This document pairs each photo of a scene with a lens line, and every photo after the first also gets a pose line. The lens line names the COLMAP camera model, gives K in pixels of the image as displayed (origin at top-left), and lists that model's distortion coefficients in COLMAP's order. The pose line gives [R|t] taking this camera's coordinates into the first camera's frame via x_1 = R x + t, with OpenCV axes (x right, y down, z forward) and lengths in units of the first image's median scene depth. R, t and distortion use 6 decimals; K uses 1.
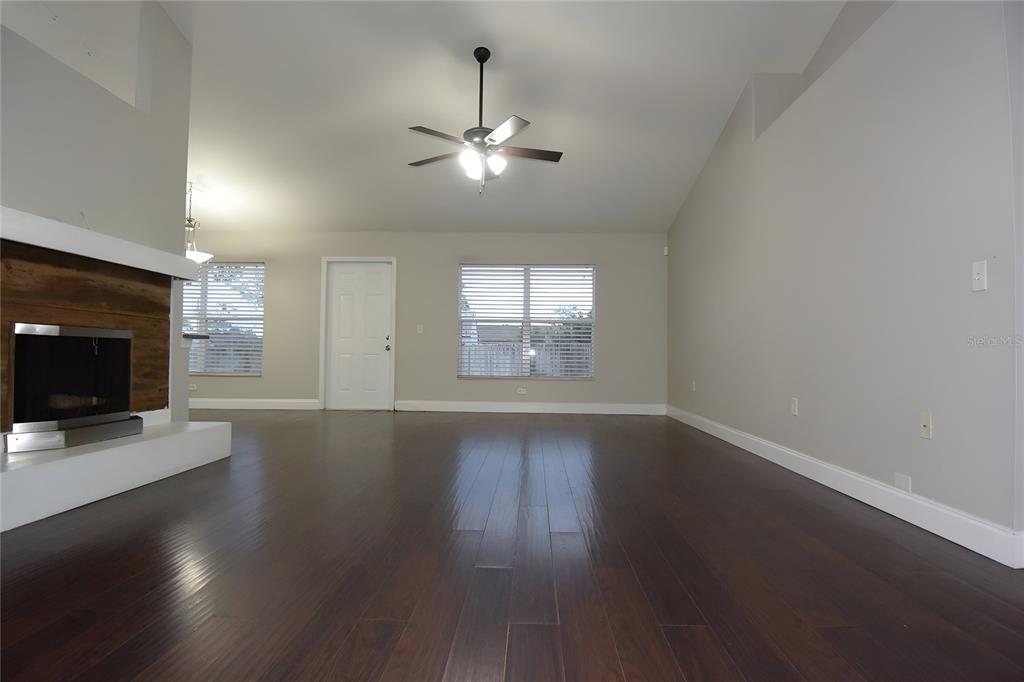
lens RADIAL K [[547.7, 0, 512.0], [0, 547.7, 341.0], [0, 0, 1]] dist [-0.000553, -0.000175]
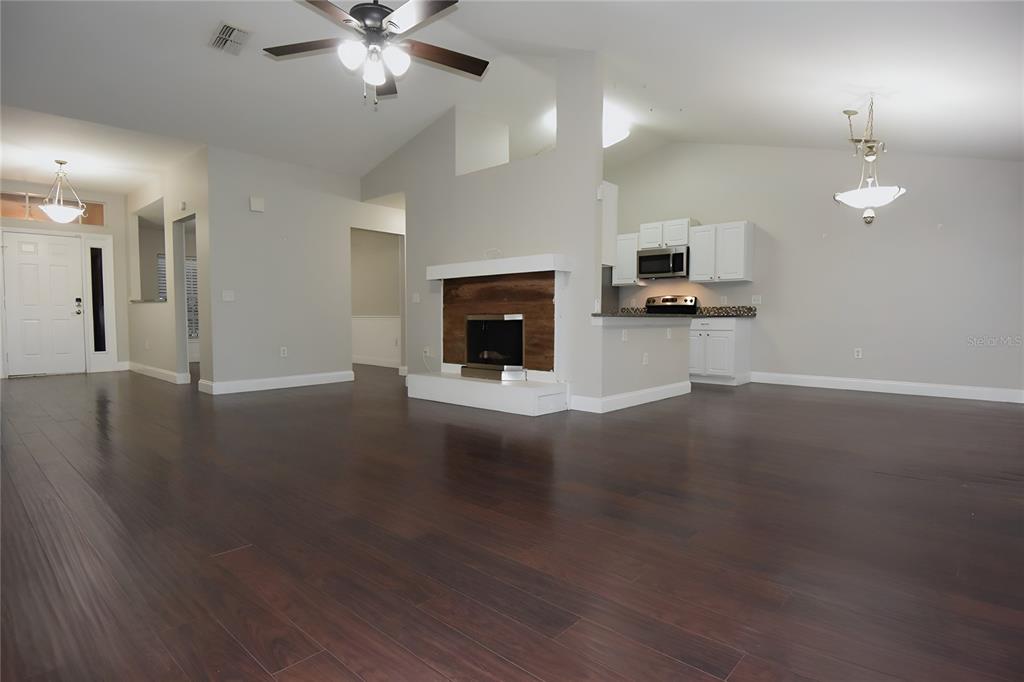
lens RADIAL K [[547.7, 0, 512.0], [0, 547.7, 341.0], [0, 0, 1]] dist [-0.000553, -0.000175]
pose [[-0.654772, 0.022304, -0.755498, 0.440608], [0.012159, 0.999746, 0.018976, 0.024404], [0.755729, 0.003239, -0.654876, 1.877760]]
